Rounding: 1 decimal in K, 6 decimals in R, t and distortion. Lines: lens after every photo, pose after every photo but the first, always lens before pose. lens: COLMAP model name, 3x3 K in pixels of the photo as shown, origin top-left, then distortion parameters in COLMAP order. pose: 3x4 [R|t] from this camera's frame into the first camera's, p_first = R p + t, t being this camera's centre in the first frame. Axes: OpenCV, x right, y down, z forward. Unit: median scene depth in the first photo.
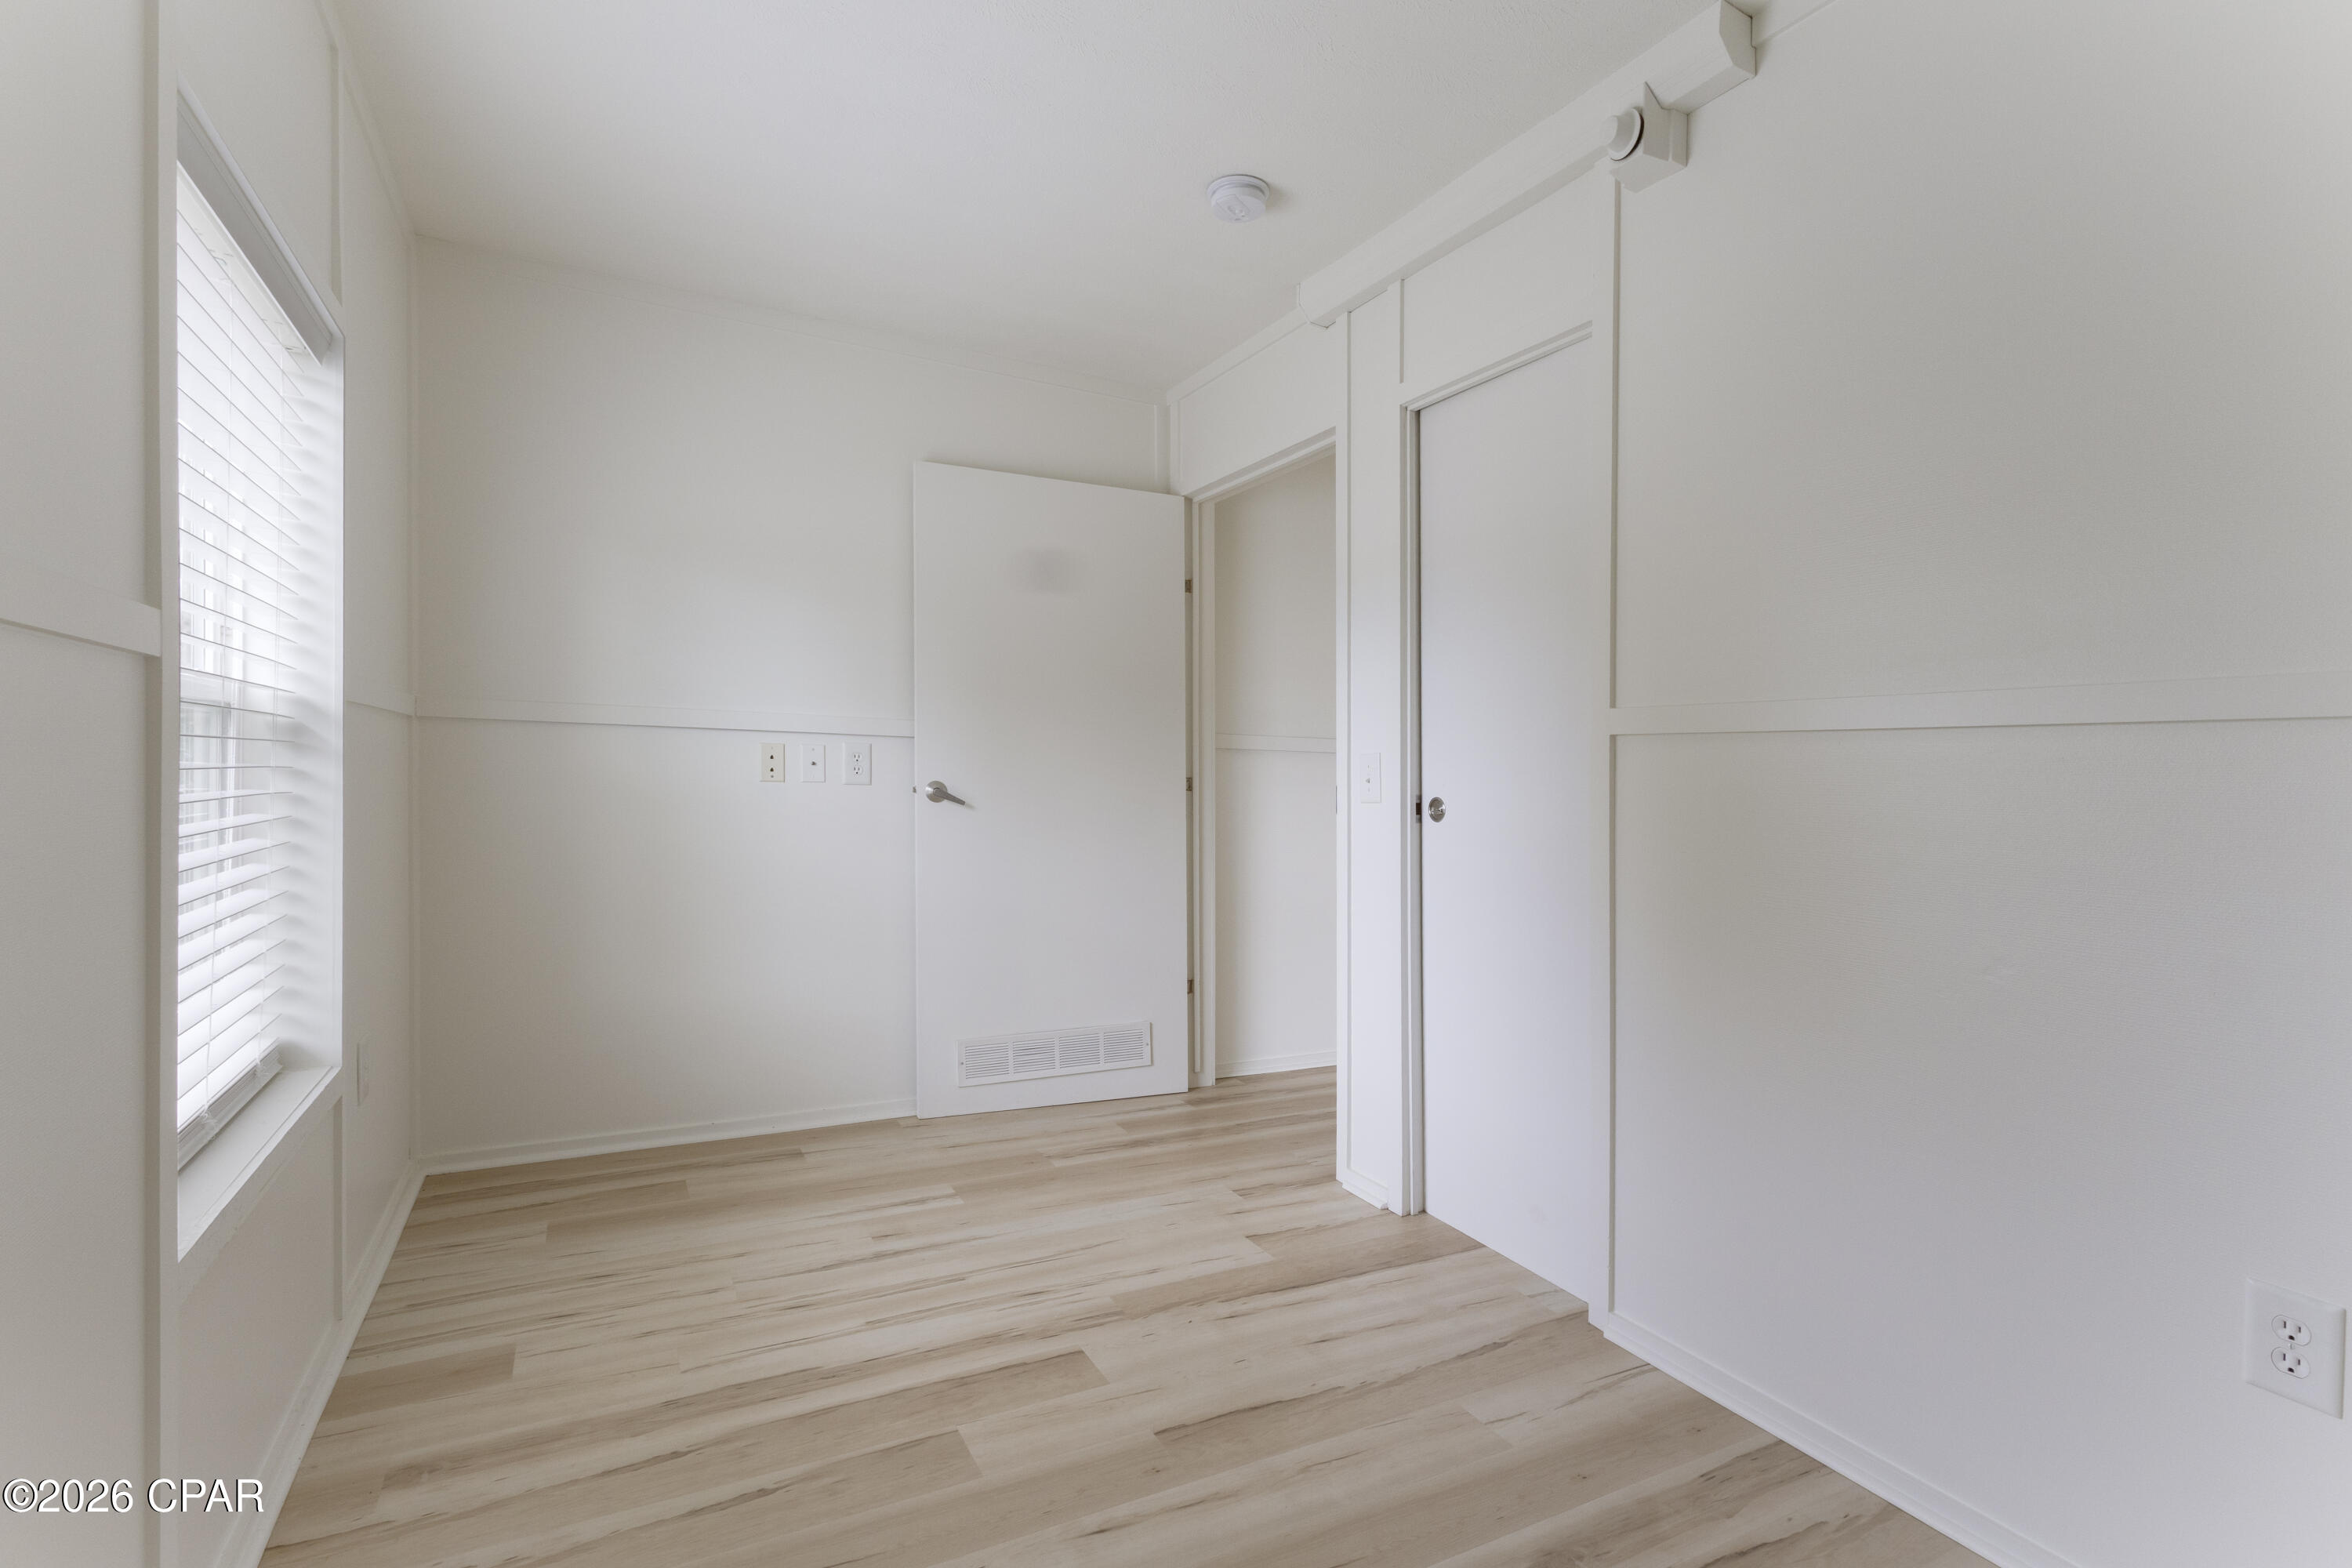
lens RADIAL K [[1104.8, 0, 1196.8], [0, 1104.8, 774.6], [0, 0, 1]] dist [0.000041, 0.000916]
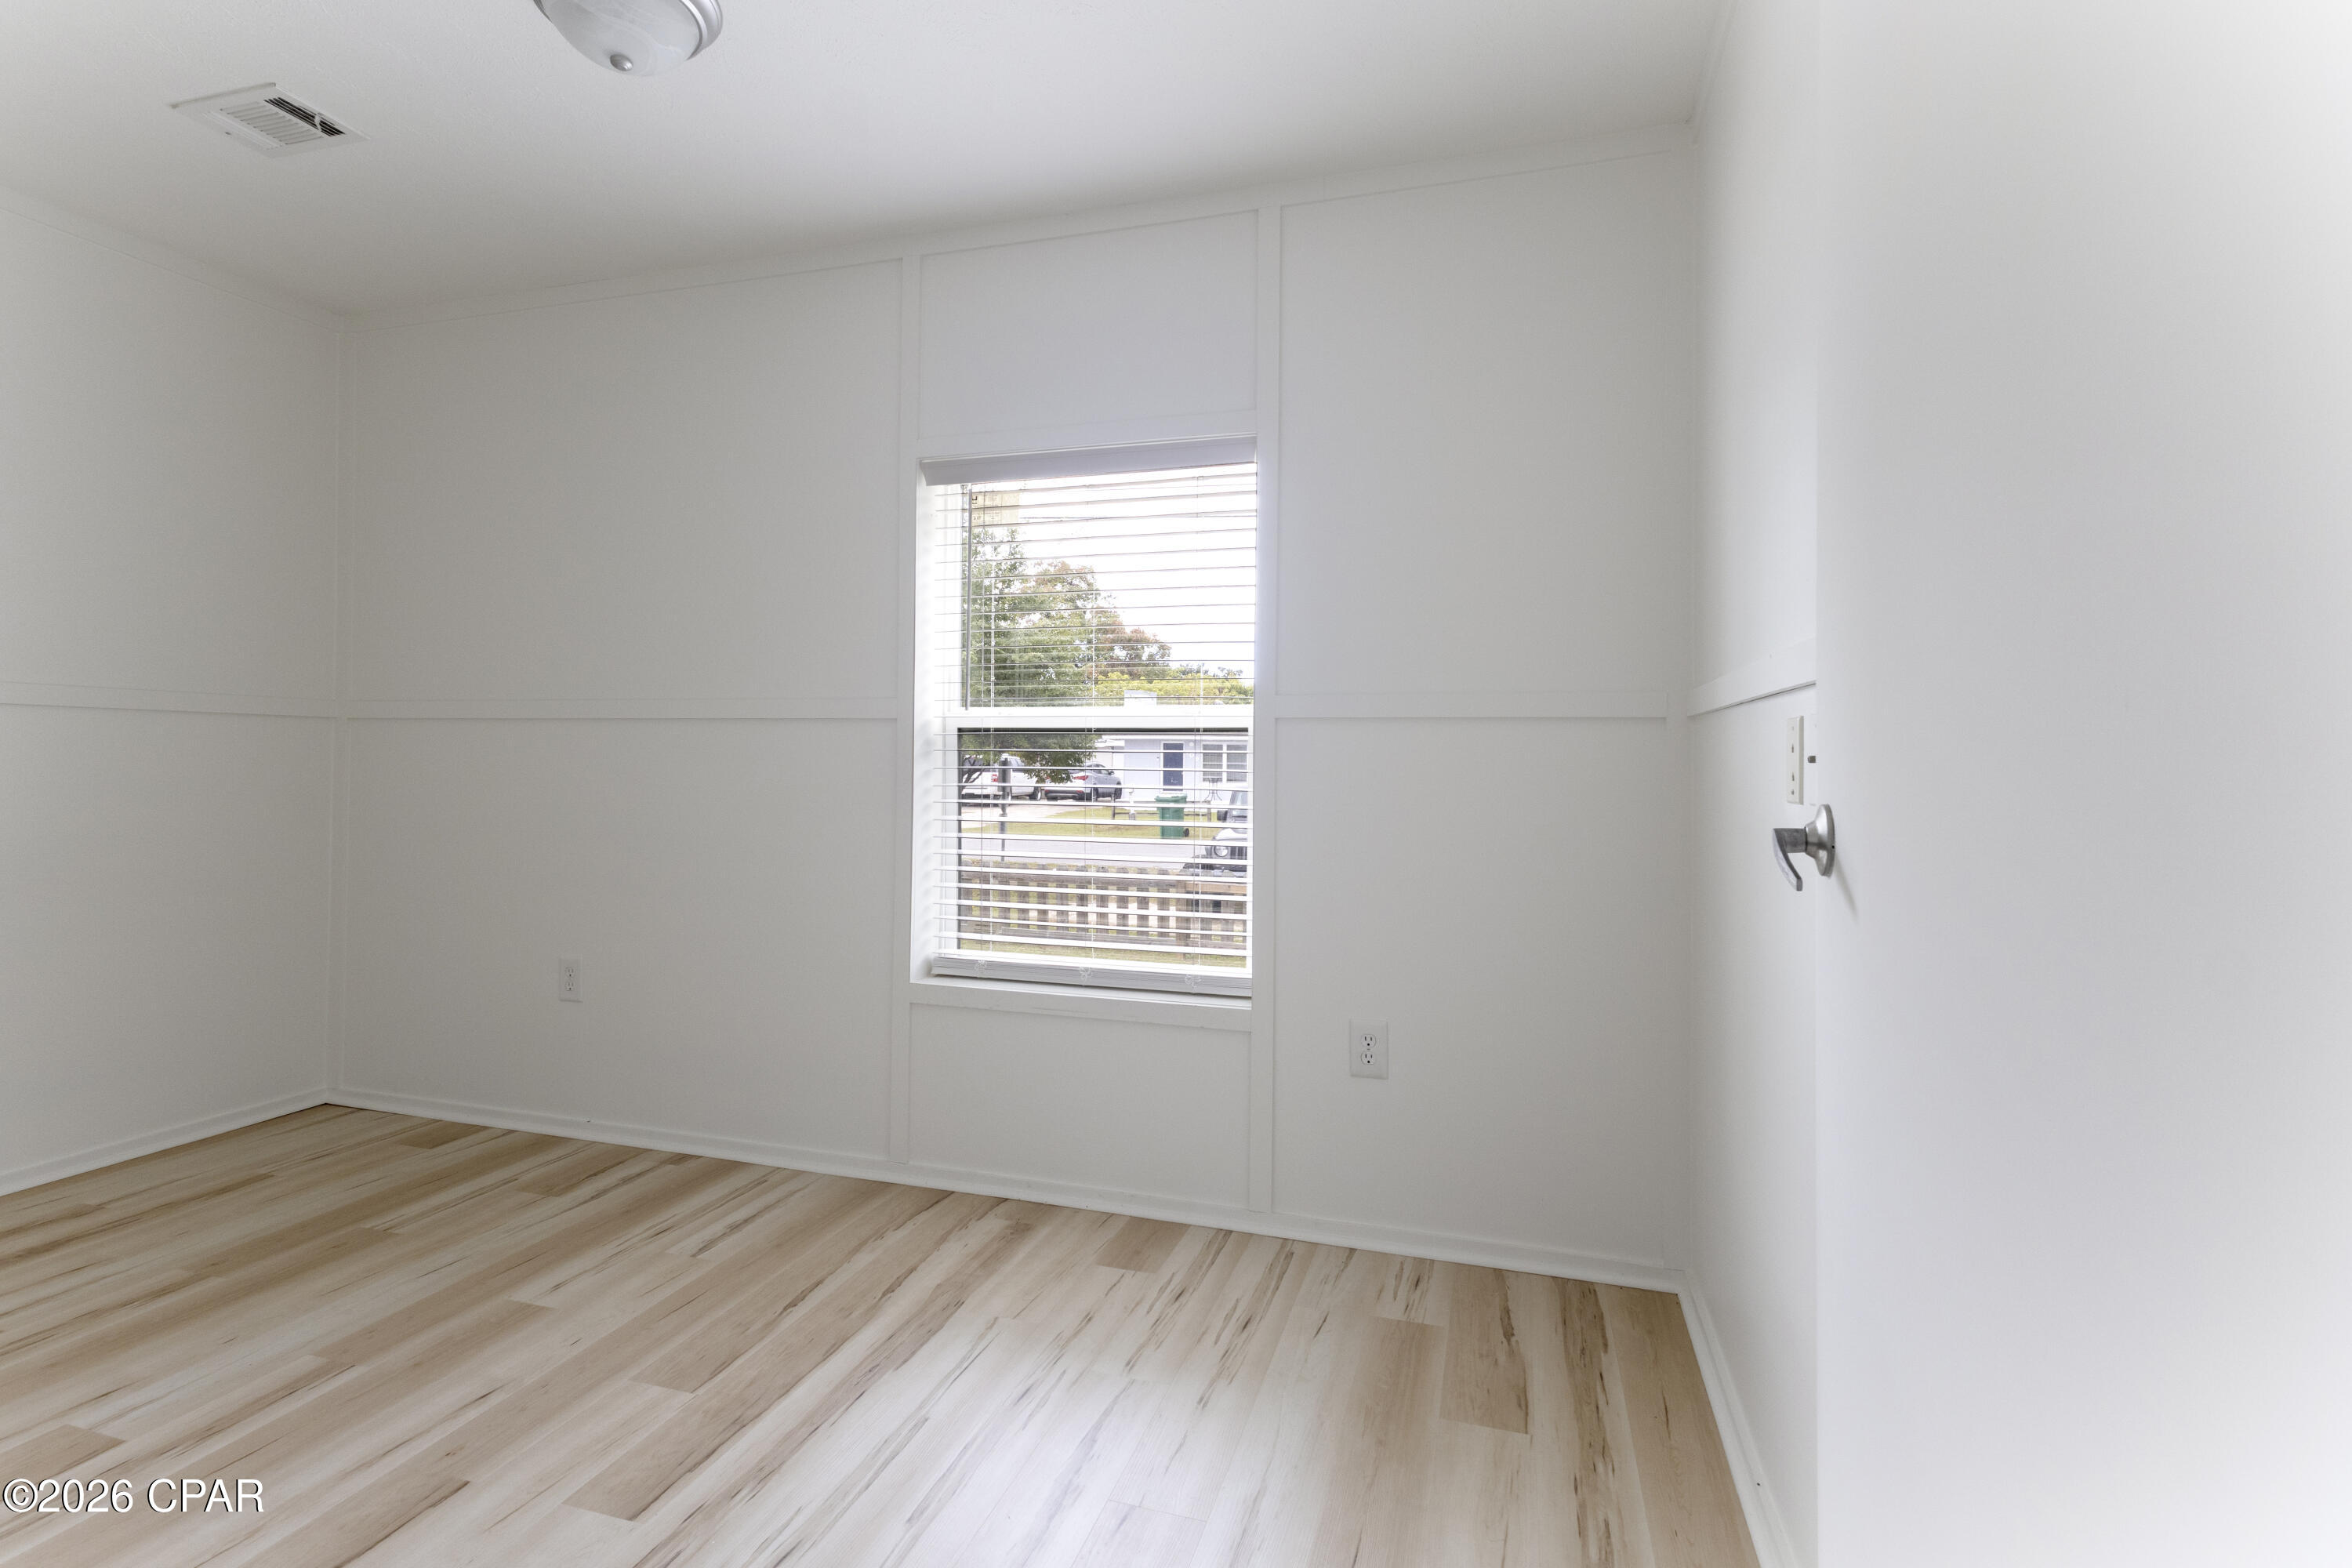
lens RADIAL K [[1104.8, 0, 1196.8], [0, 1104.8, 774.6], [0, 0, 1]] dist [0.000041, 0.000916]
pose [[-0.711241, -0.027140, -0.702424, 0.178396], [-0.032181, 0.999464, -0.006032, 0.004435], [0.702211, 0.018314, -0.711733, 1.929158]]
